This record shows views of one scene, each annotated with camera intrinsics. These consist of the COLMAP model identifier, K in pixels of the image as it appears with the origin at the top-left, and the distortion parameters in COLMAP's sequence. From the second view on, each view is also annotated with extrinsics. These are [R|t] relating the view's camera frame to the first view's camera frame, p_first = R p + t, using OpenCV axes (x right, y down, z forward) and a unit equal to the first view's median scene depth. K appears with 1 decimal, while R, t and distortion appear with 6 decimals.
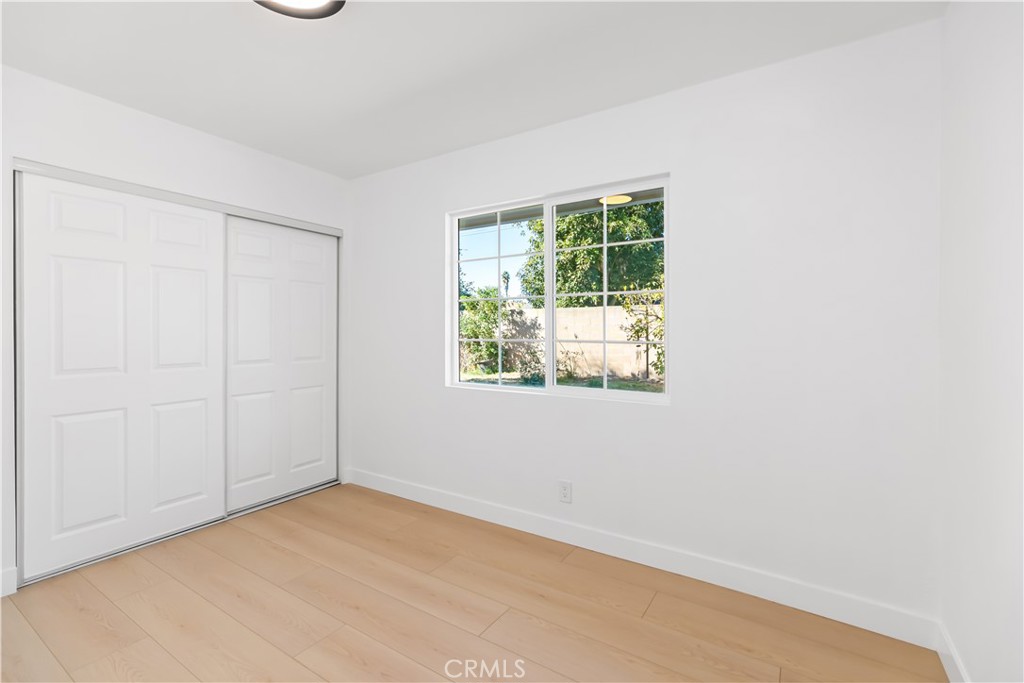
lens RADIAL K [[456.3, 0, 507.9], [0, 456.3, 327.7], [0, 0, 1]] dist [0.002774, 0.000266]
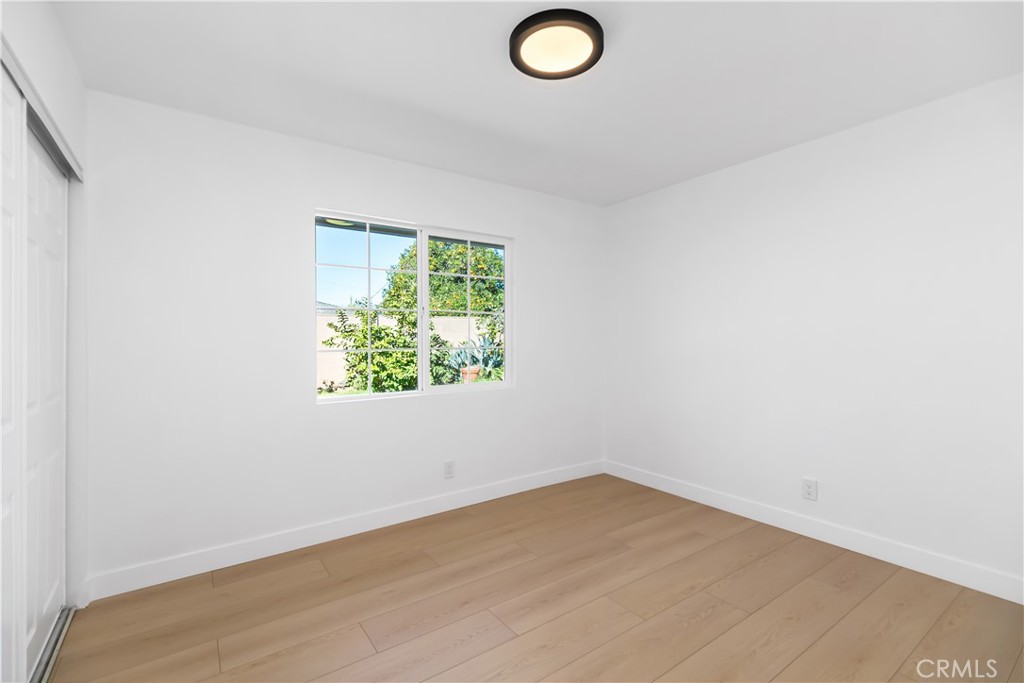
lens RADIAL K [[456.3, 0, 507.9], [0, 456.3, 327.7], [0, 0, 1]] dist [0.002774, 0.000266]
pose [[0.377026, 0.012949, 0.926112, -1.205244], [0.001221, 0.999894, -0.014477, -0.010240], [-0.926202, 0.006589, 0.376971, 0.472494]]
